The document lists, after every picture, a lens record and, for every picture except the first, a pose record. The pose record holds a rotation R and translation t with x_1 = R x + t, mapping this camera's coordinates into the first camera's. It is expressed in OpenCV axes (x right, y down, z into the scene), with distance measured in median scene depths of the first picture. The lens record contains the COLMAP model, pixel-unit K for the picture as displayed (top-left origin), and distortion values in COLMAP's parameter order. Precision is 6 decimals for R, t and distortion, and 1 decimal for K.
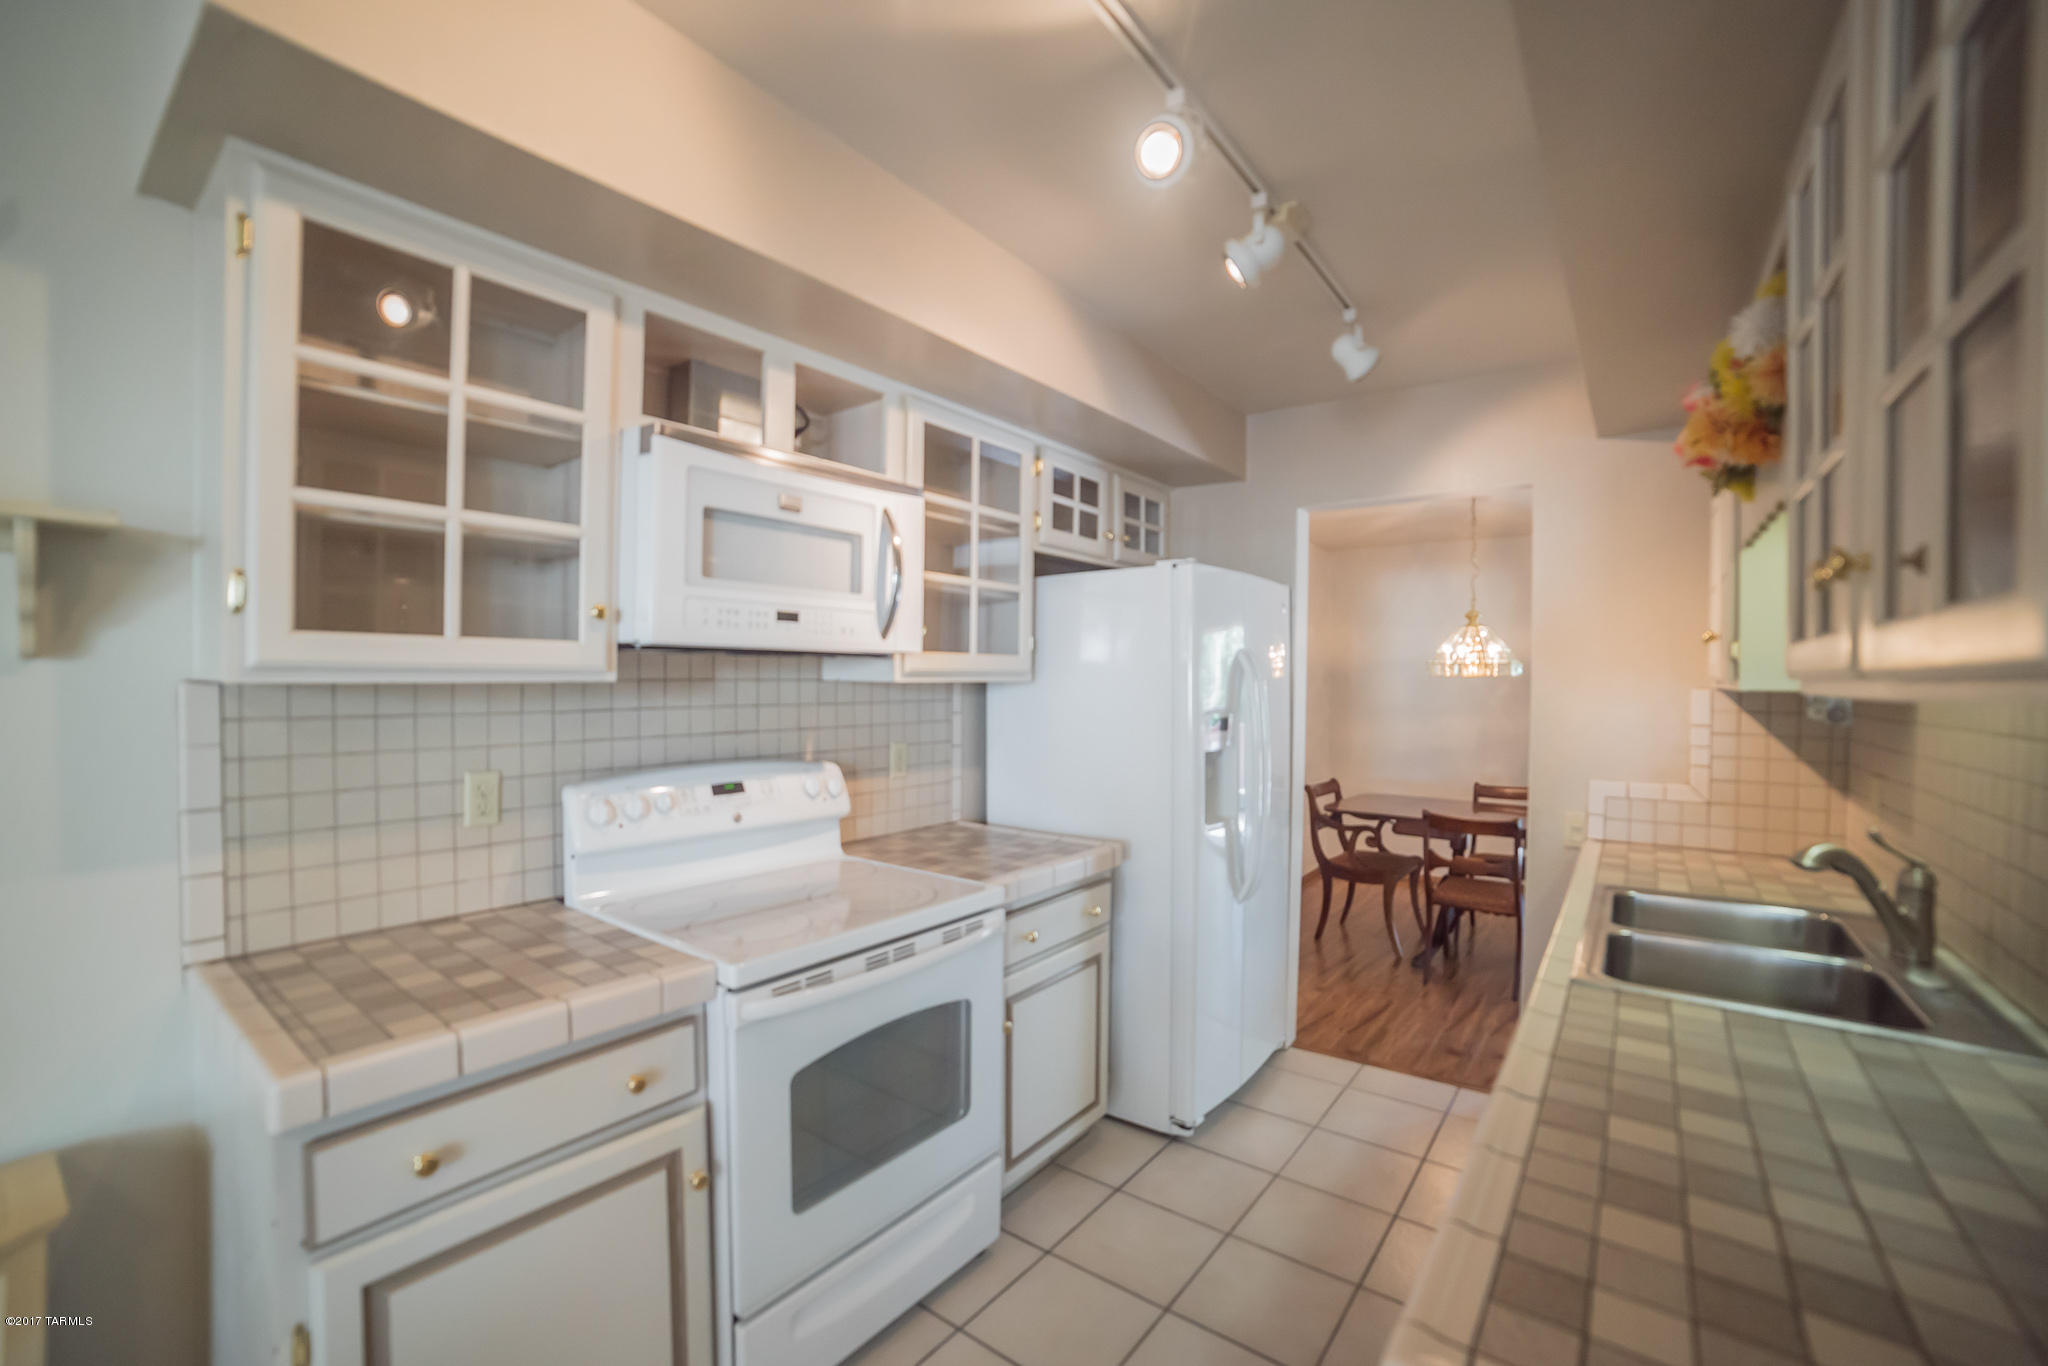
lens RADIAL K [[864.4, 0, 1017.9], [0, 864.4, 663.0], [0, 0, 1]] dist [-0.104268, 0.038944]
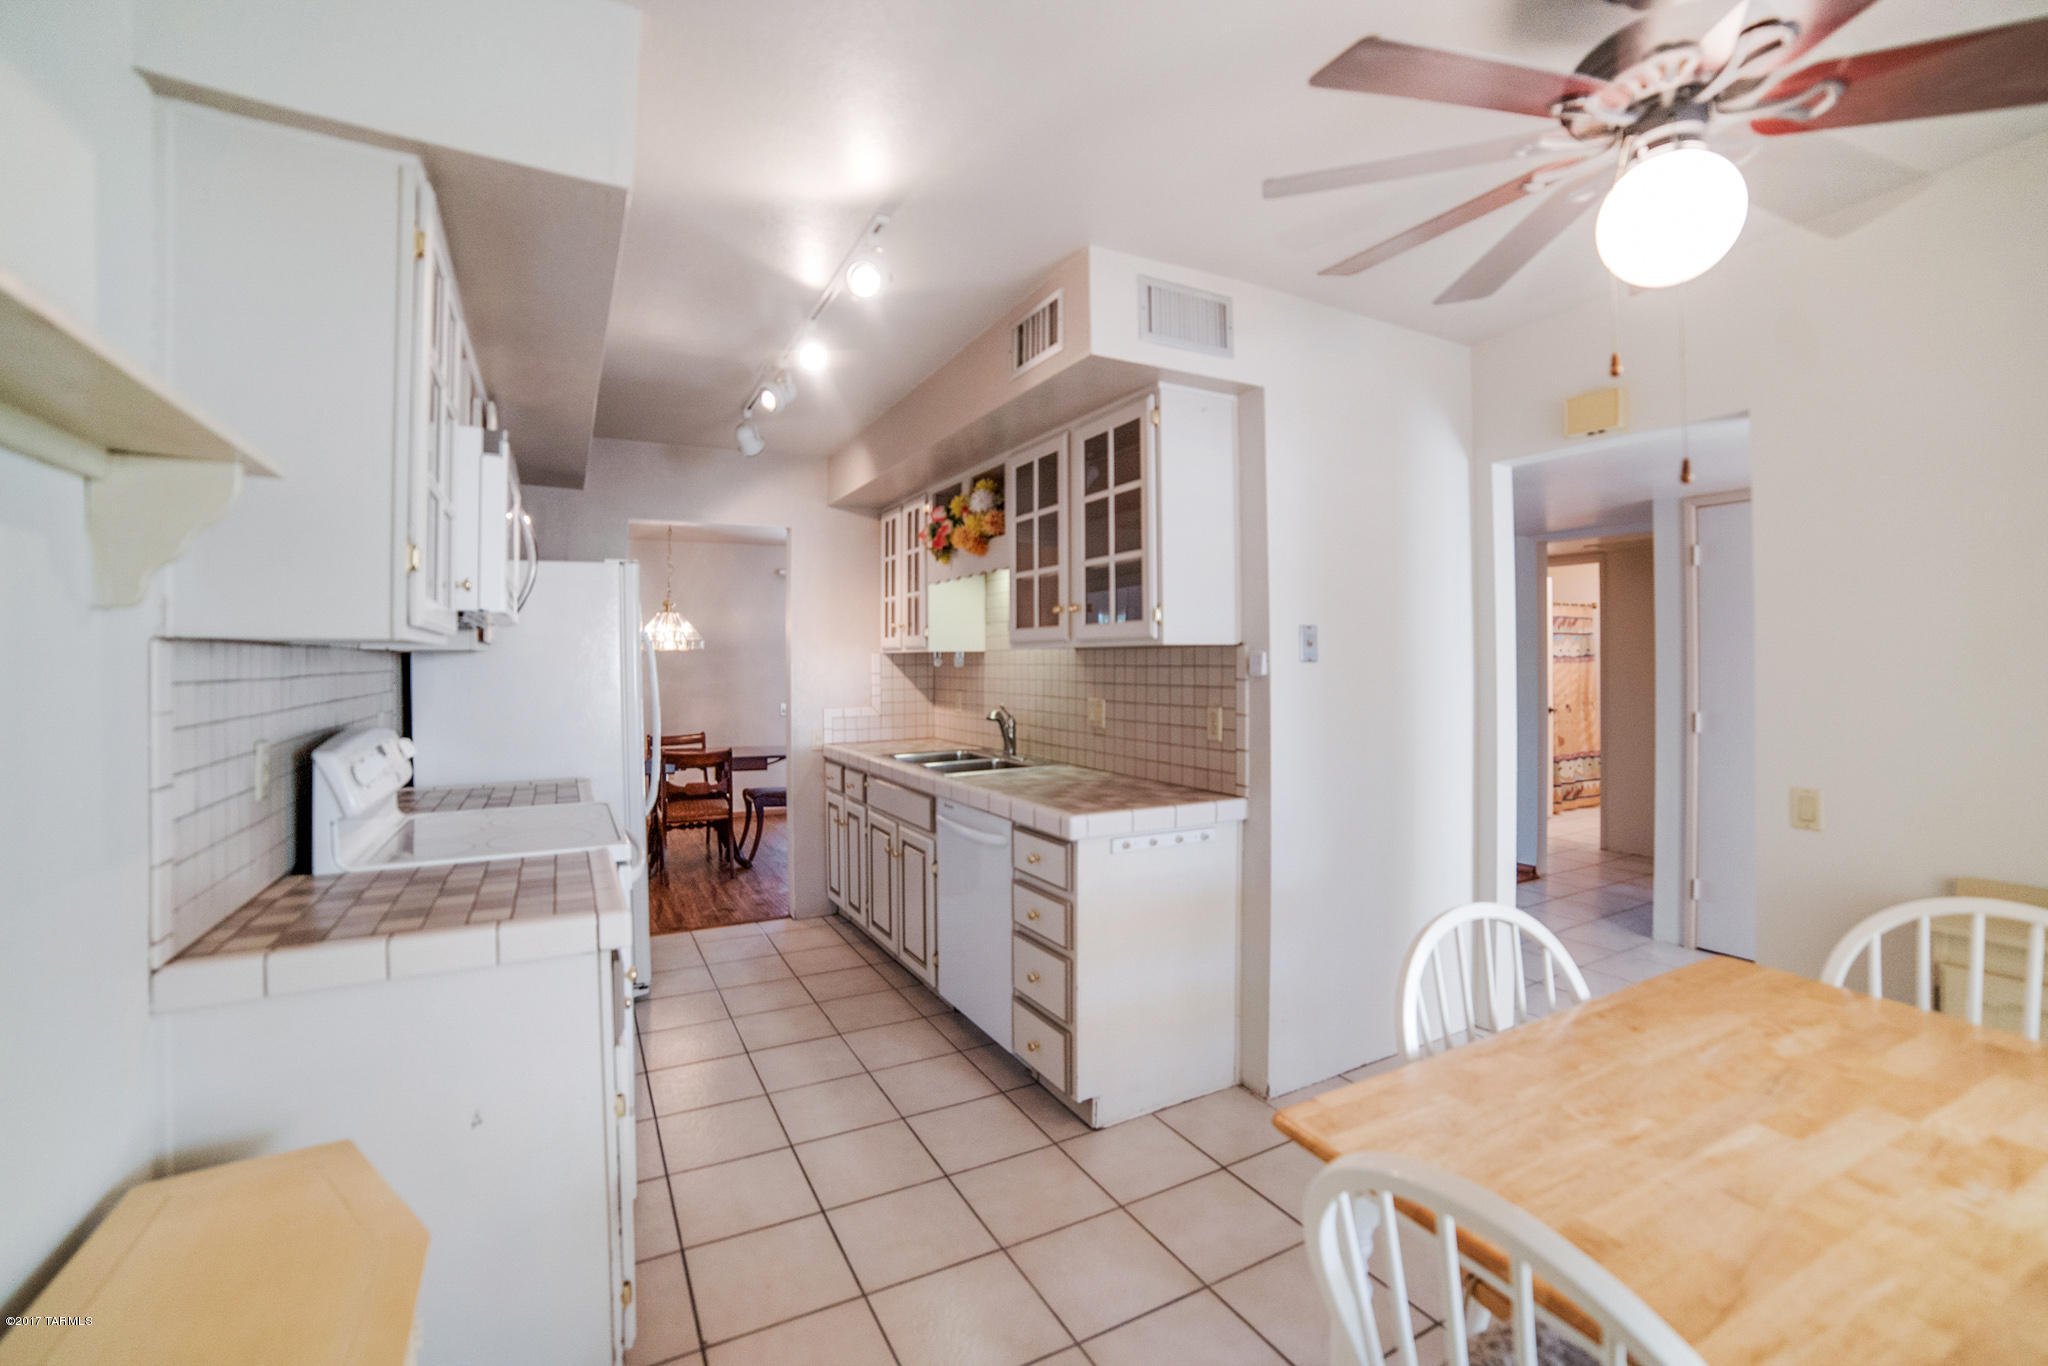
lens RADIAL K [[864.4, 0, 1017.9], [0, 864.4, 663.0], [0, 0, 1]] dist [-0.104268, 0.038944]
pose [[0.437713, -0.016973, 0.898955, -0.749962], [-0.004110, 0.999774, 0.020877, 0.013199], [-0.899105, -0.012833, 0.437544, -0.115315]]
